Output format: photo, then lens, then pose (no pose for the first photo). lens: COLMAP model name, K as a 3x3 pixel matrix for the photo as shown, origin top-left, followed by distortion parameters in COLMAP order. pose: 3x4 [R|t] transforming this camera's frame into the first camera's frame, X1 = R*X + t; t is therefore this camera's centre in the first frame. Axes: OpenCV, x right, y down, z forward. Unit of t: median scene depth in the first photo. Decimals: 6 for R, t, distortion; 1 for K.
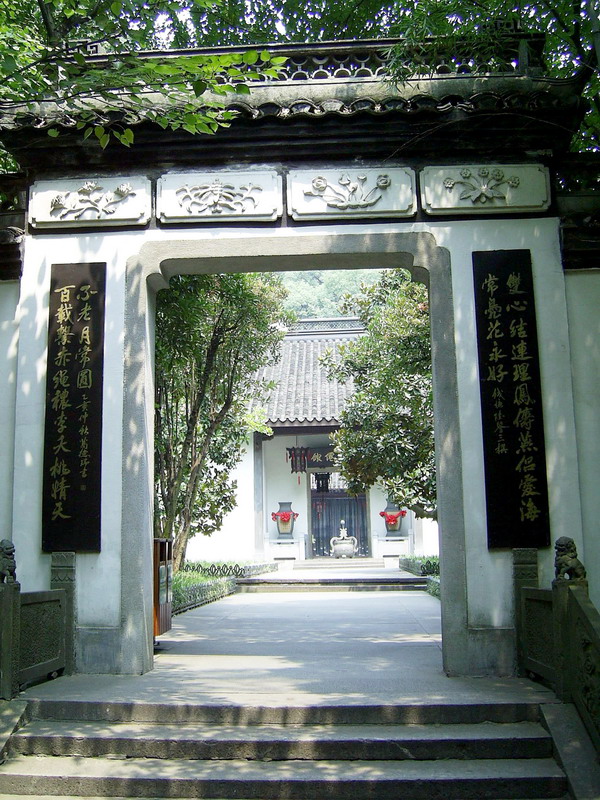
lens RADIAL K [[971.0, 0, 300.0], [0, 971.0, 400.0], [0, 0, 1]] dist [-0.127656, -0.003976]
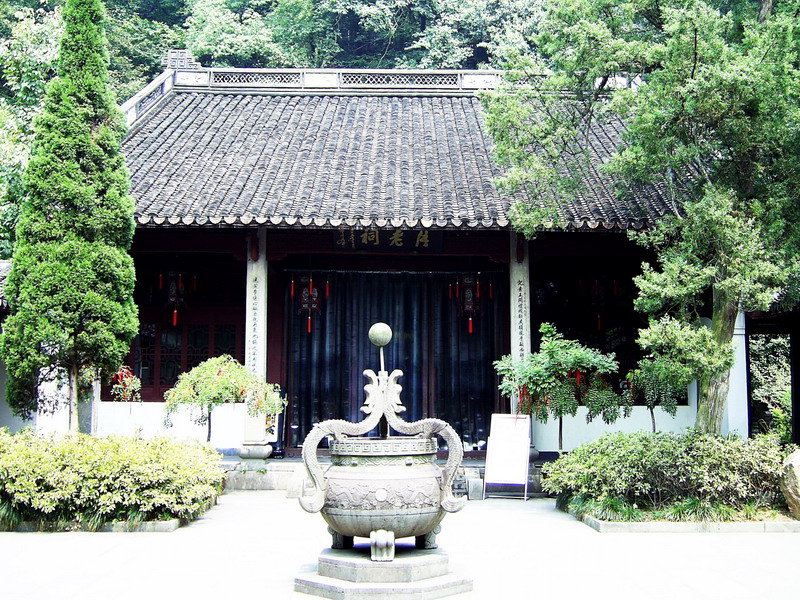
lens RADIAL K [[971.0, 0, 400.0], [0, 971.0, 300.0], [0, 0, 1]] dist [-0.127656, -0.003976]
pose [[0.997893, 0.027799, 0.058616, 0.059126], [-0.031843, 0.997094, 0.069213, 0.171916], [-0.056522, -0.070934, 0.995878, 1.317923]]
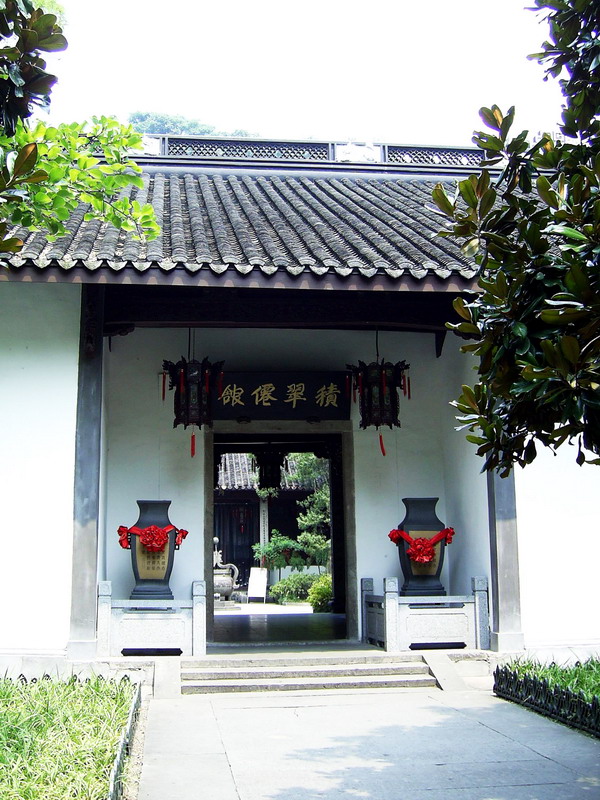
lens RADIAL K [[971.0, 0, 300.0], [0, 971.0, 400.0], [0, 0, 1]] dist [-0.127656, -0.003976]
pose [[0.982514, 0.042610, 0.181245, -0.030105], [-0.040867, 0.999075, -0.013346, 0.067901], [-0.181646, 0.005705, 0.983347, 0.609044]]
